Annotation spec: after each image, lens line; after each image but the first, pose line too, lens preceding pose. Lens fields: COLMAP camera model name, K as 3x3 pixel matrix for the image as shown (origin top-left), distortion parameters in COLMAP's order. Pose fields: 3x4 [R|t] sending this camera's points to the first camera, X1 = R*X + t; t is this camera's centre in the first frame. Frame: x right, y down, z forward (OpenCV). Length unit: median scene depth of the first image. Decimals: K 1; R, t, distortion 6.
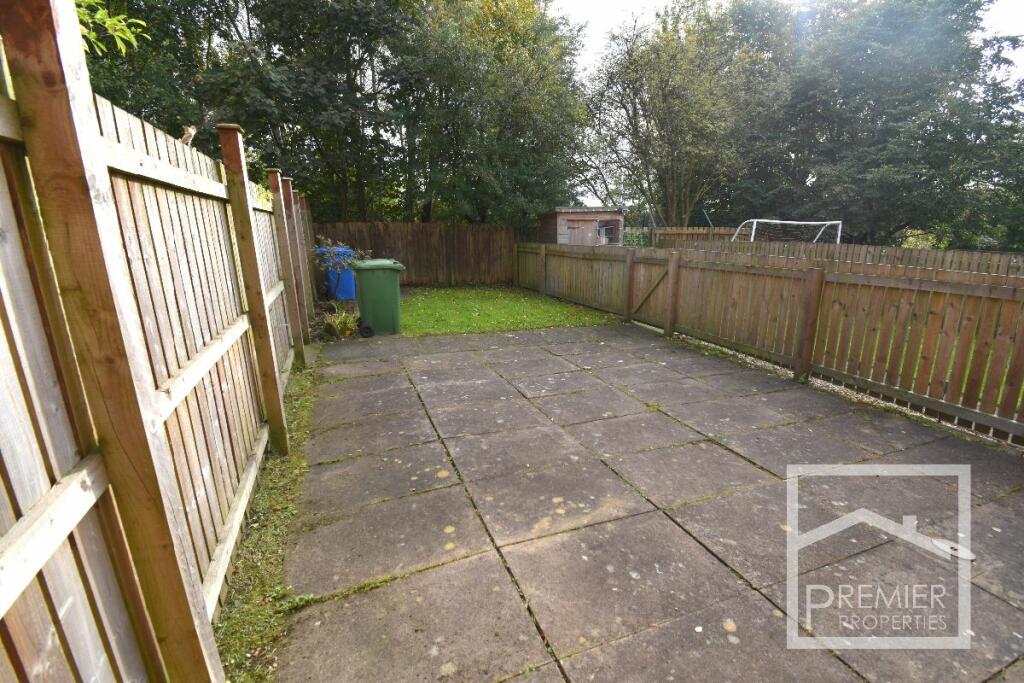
lens RADIAL K [[458.7, 0, 517.5], [0, 458.7, 325.5], [0, 0, 1]] dist [-0.002851, -0.000664]
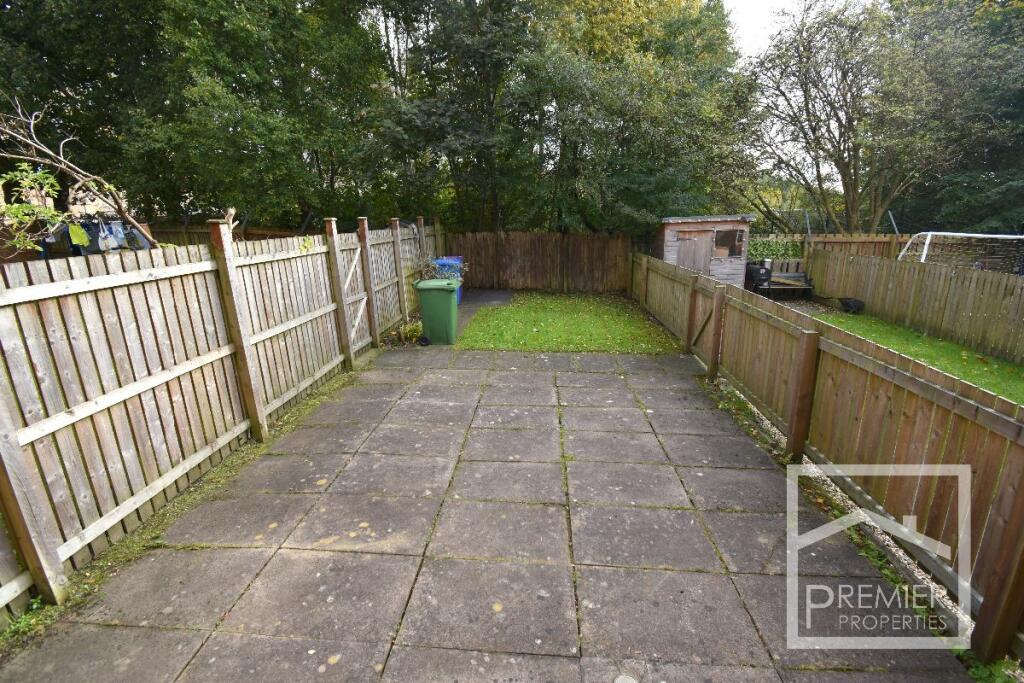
lens RADIAL K [[458.7, 0, 517.5], [0, 458.7, 325.5], [0, 0, 1]] dist [-0.002851, -0.000664]
pose [[0.909624, 0.087852, -0.406037, 0.473567], [-0.075766, 0.996074, 0.045780, -0.126994], [0.408465, -0.010878, 0.912709, 0.019587]]
